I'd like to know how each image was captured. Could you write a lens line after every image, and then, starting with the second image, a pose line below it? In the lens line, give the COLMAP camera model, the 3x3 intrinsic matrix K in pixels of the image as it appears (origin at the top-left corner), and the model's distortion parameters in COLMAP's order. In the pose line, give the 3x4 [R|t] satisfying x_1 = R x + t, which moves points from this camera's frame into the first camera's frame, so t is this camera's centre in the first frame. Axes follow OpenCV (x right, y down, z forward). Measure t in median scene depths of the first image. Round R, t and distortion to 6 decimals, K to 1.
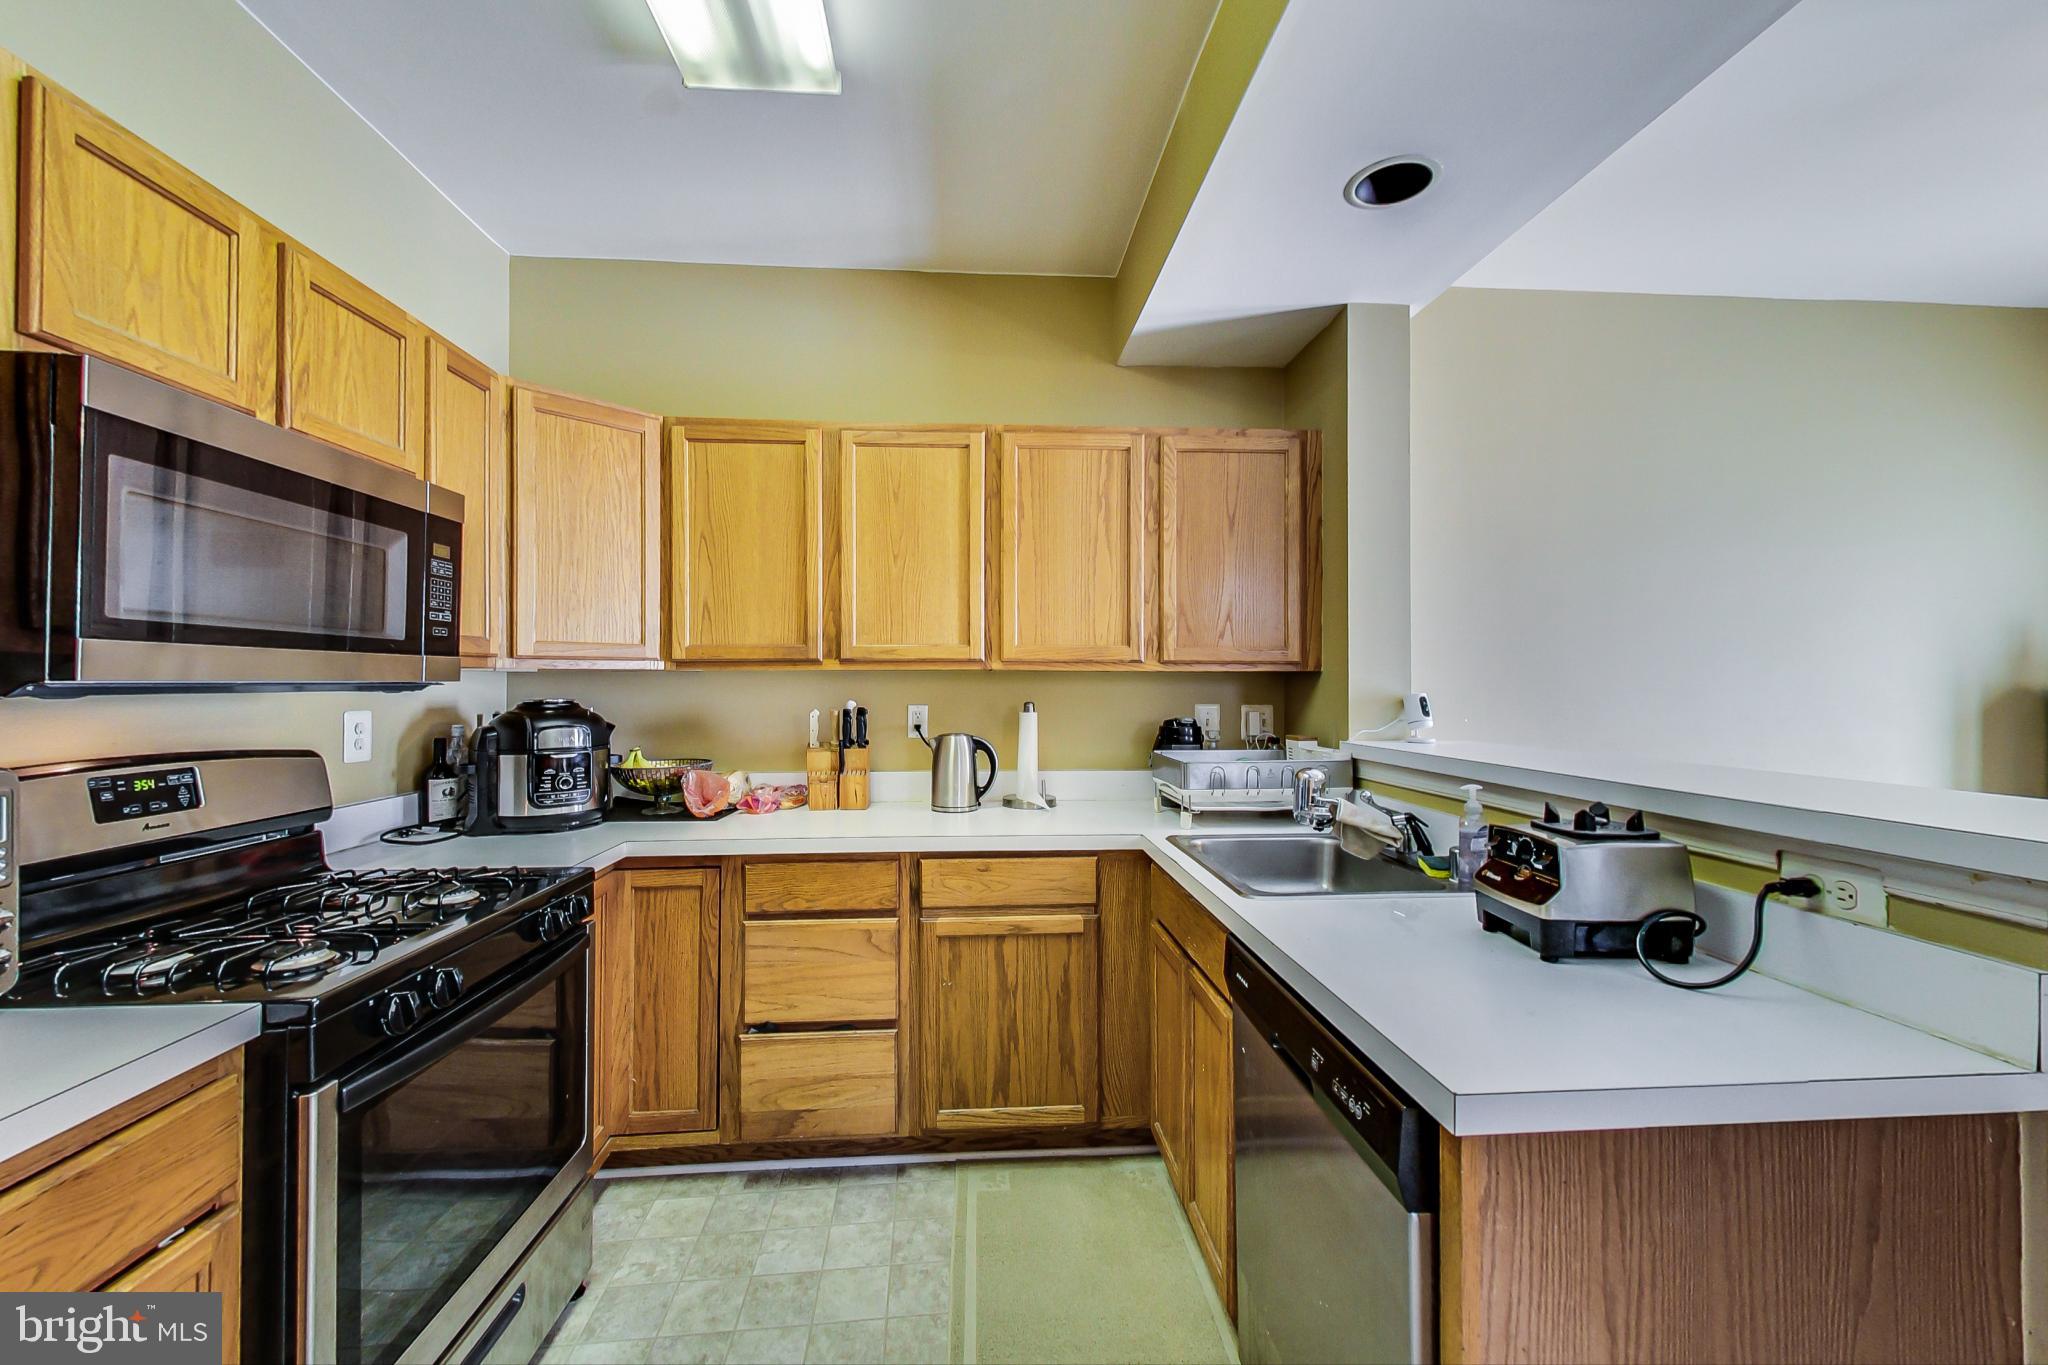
lens RADIAL K [[794.1, 0, 1016.3], [0, 794.1, 675.3], [0, 0, 1]] dist [0.001234, -0.000077]
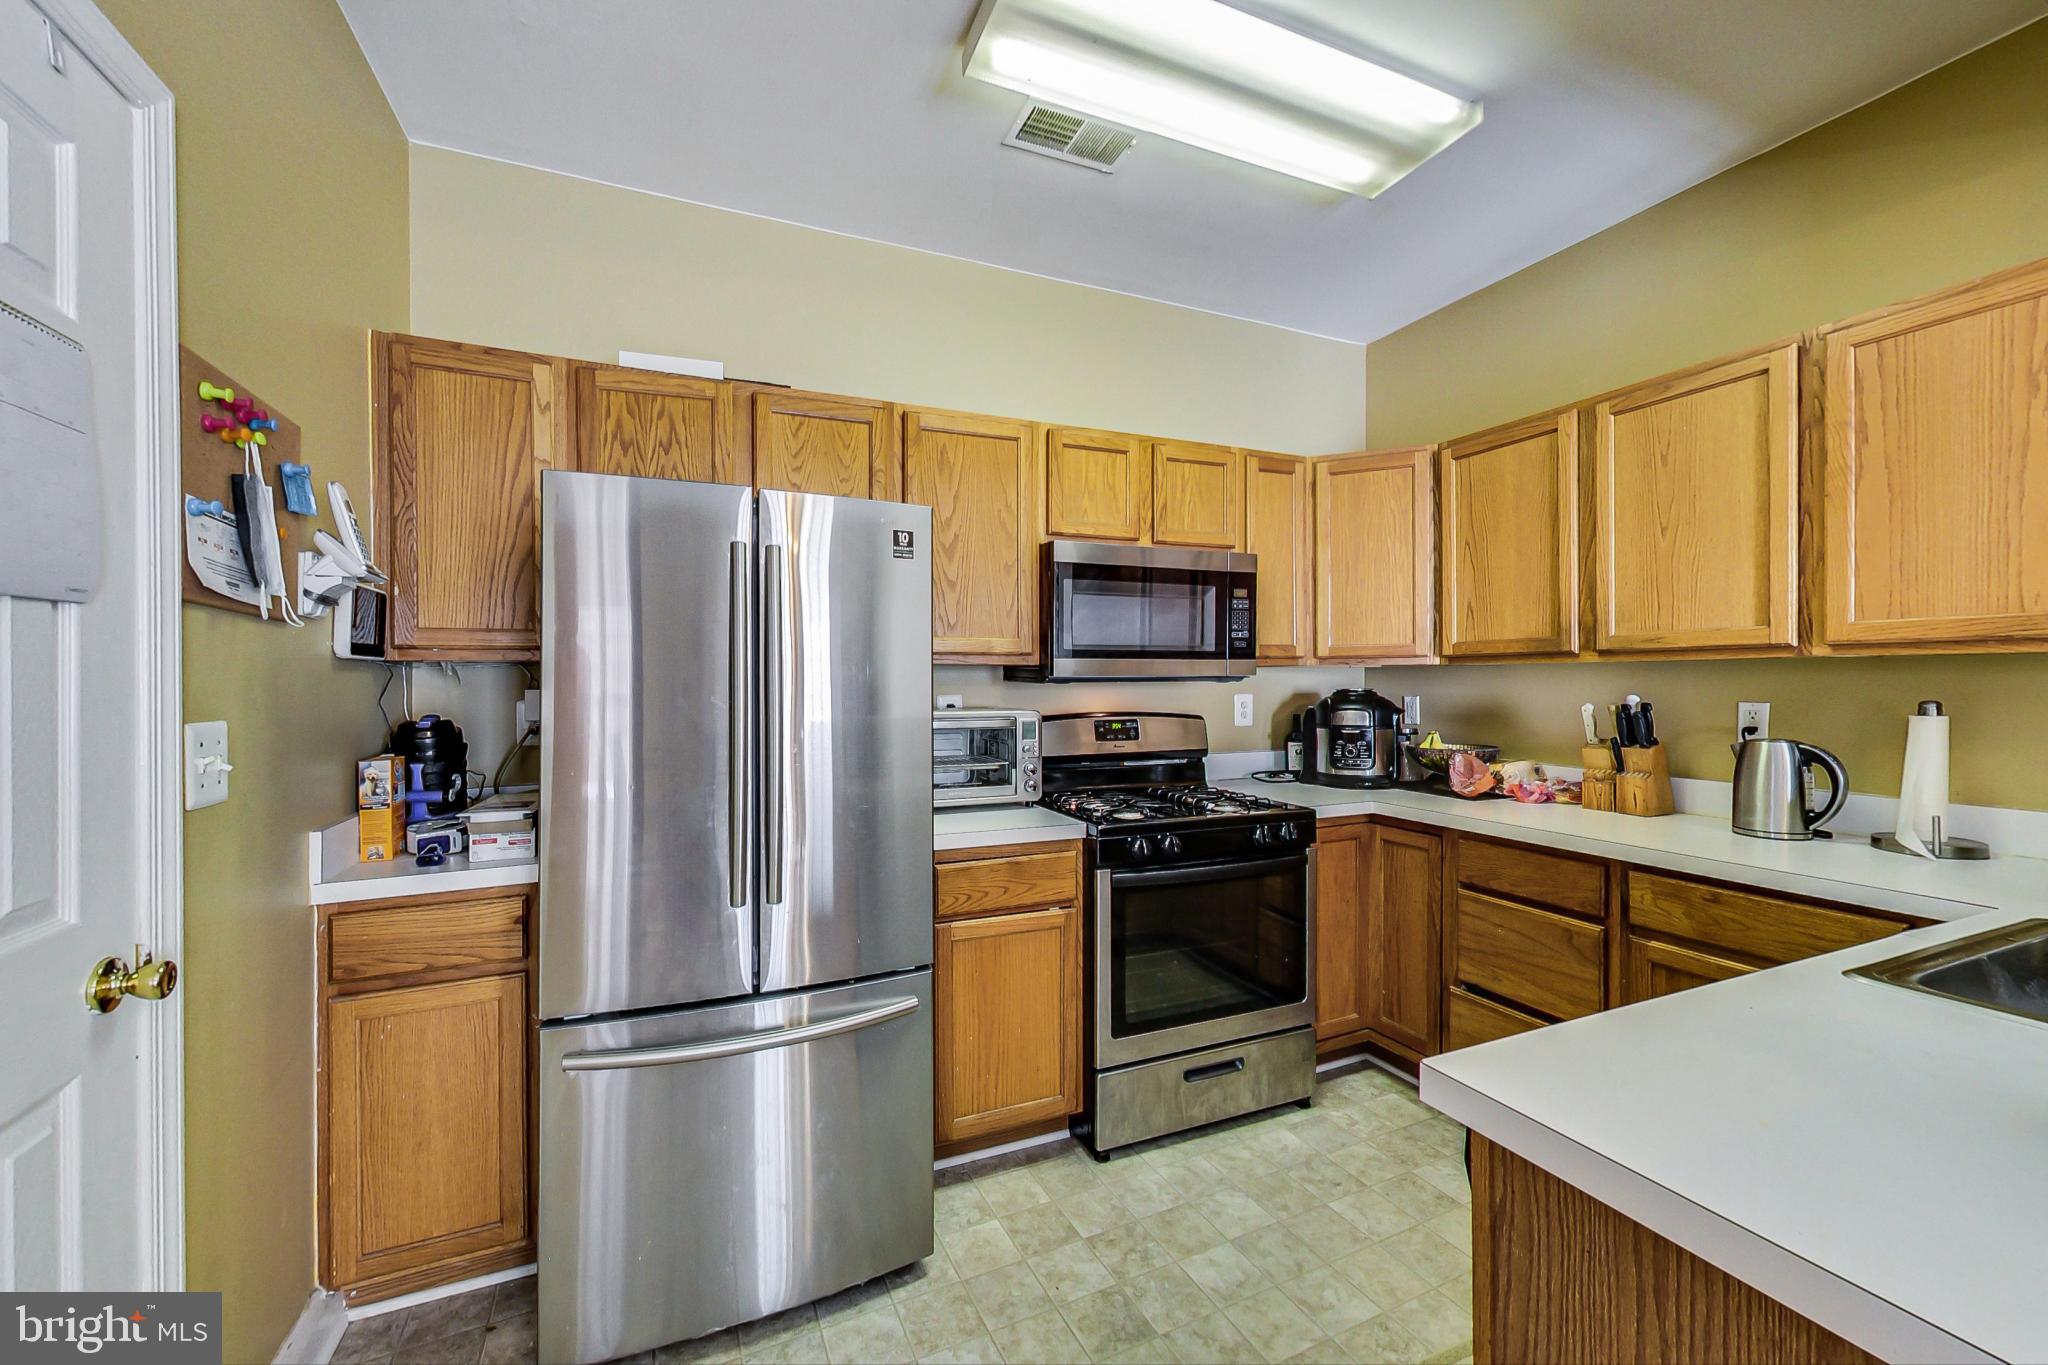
lens RADIAL K [[799.0, 0, 1023.3], [0, 799.0, 677.1], [0, 0, 1]] dist [-0.001353, -0.000060]
pose [[0.325628, -0.001653, -0.945496, 0.514087], [0.013391, 0.999906, 0.002864, 0.000481], [0.945403, -0.013594, 0.325620, 0.056758]]
